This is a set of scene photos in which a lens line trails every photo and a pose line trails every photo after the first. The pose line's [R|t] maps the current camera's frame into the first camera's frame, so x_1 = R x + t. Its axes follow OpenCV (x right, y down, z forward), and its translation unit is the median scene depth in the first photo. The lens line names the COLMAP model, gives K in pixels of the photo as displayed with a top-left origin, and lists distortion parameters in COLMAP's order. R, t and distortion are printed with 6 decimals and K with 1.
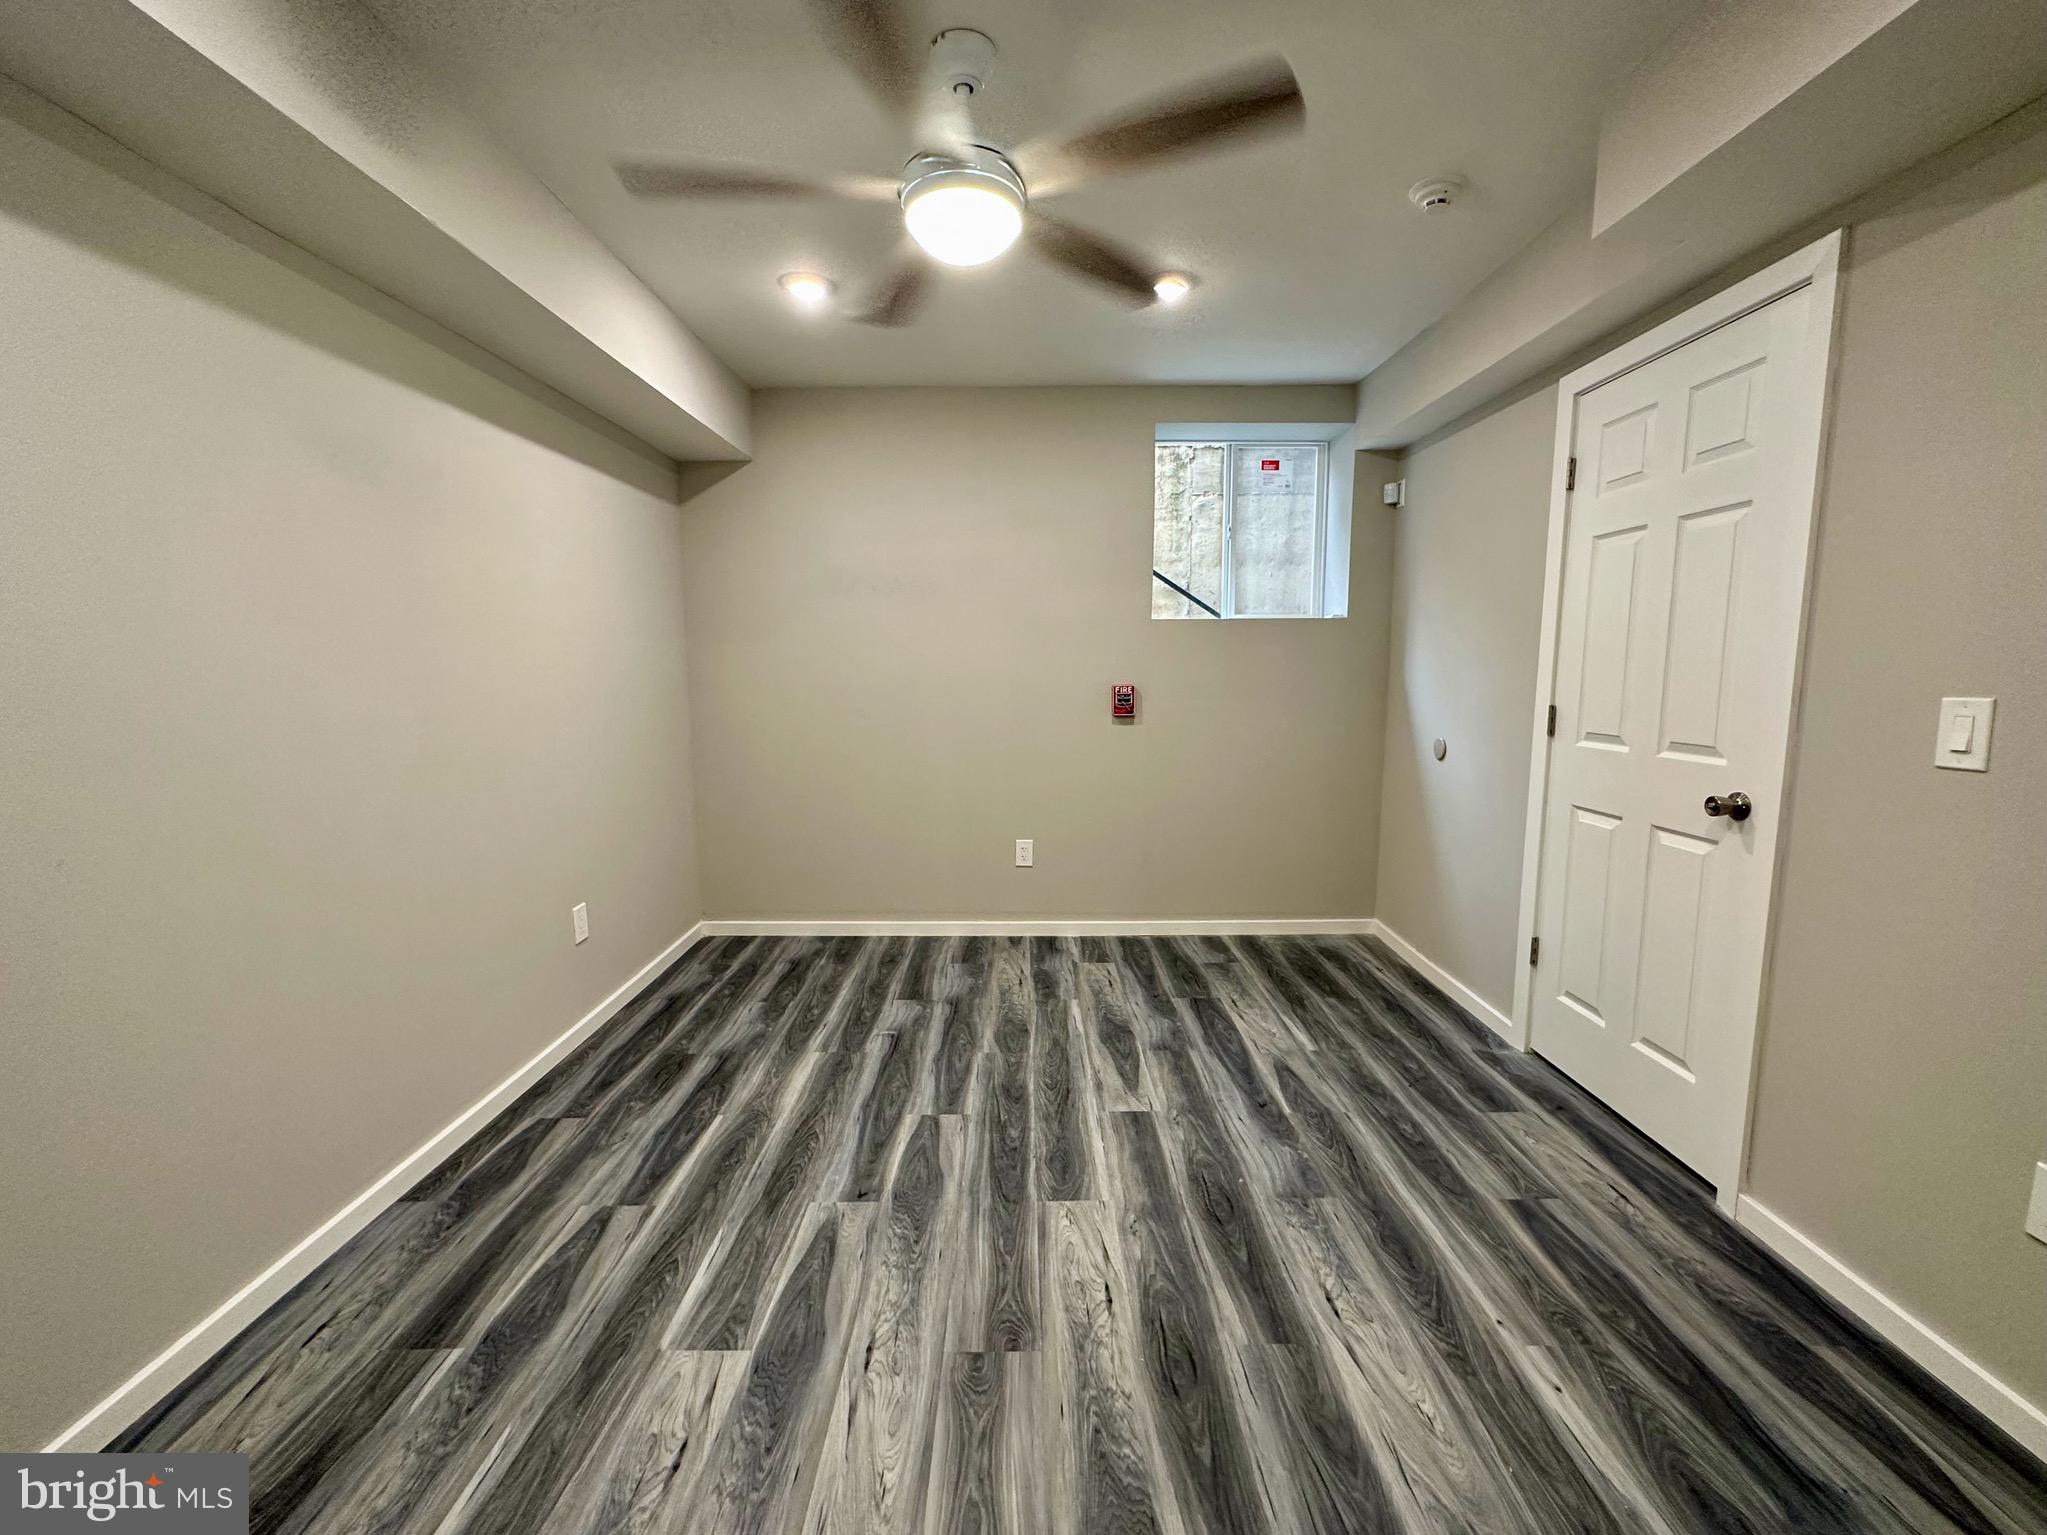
lens RADIAL K [[813.7, 0, 1023.5], [0, 813.7, 767.5], [0, 0, 1]] dist [-0.002359, 0.000202]
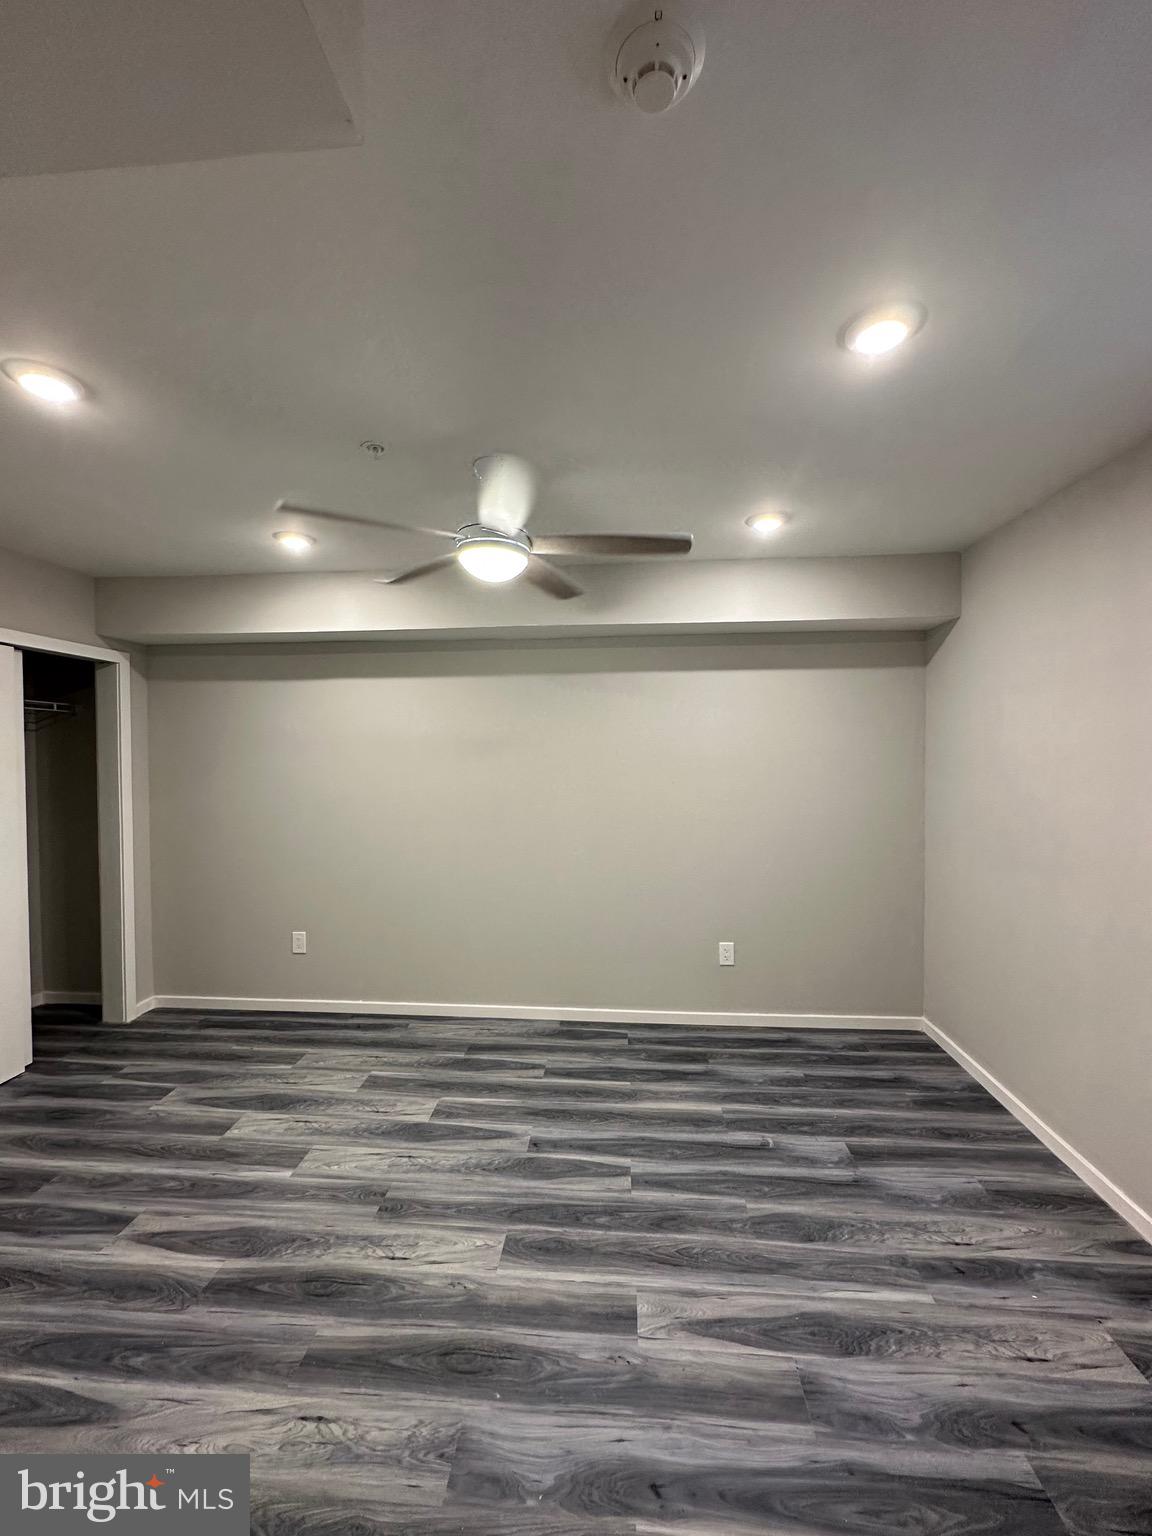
lens RADIAL K [[637.7, 0, 571.2], [0, 637.7, 771.4], [0, 0, 1]] dist [-0.002028, 0.000369]
pose [[-0.085498, 0.028397, -0.995934, 0.952304], [-0.123941, 0.991526, 0.038911, -0.221860], [0.988599, 0.126764, -0.081254, 1.054675]]
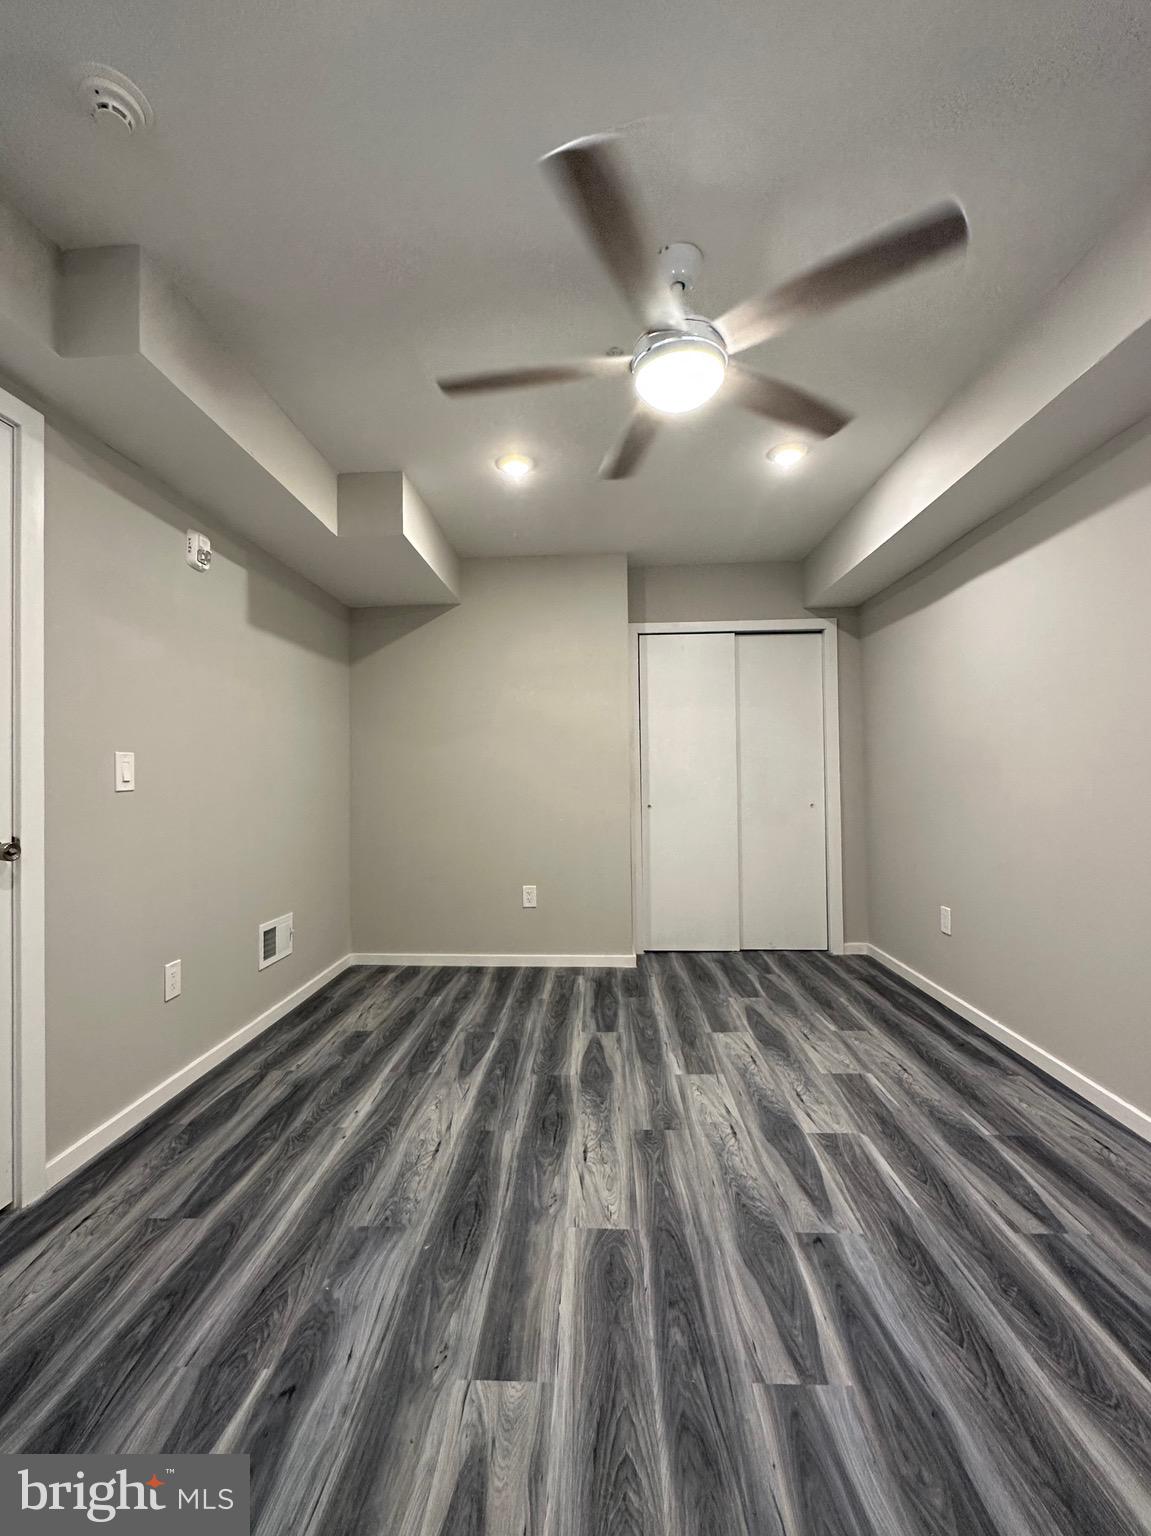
lens RADIAL K [[610.6, 0, 575.5], [0, 610.6, 768.0], [0, 0, 1]] dist [-0.002359, 0.000202]
pose [[-0.998960, 0.016994, 0.042301, 0.052662], [0.021698, 0.993318, 0.113349, -0.130955], [-0.040092, 0.114149, -0.992654, 1.648228]]
